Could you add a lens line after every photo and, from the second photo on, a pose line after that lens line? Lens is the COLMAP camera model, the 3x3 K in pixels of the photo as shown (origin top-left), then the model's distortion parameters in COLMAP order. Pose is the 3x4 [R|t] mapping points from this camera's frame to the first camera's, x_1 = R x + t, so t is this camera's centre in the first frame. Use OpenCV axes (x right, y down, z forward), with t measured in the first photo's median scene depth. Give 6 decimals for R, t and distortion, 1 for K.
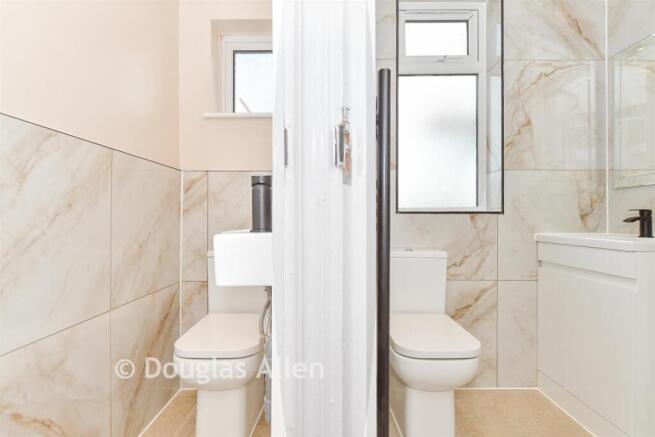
lens RADIAL K [[346.4, 0, 325.5], [0, 346.4, 219.1], [0, 0, 1]] dist [-0.011432, 0.000945]
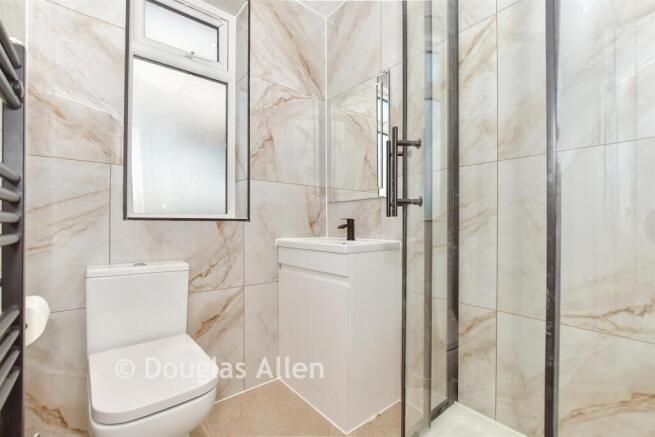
lens RADIAL K [[283.7, 0, 326.6], [0, 283.7, 222.9], [0, 0, 1]] dist [-0.000557, -0.000067]
pose [[0.763534, 0.005970, 0.645741, 0.141997], [0.002783, 0.999918, -0.012535, 0.000777], [-0.645762, 0.011368, 0.763454, 0.198234]]
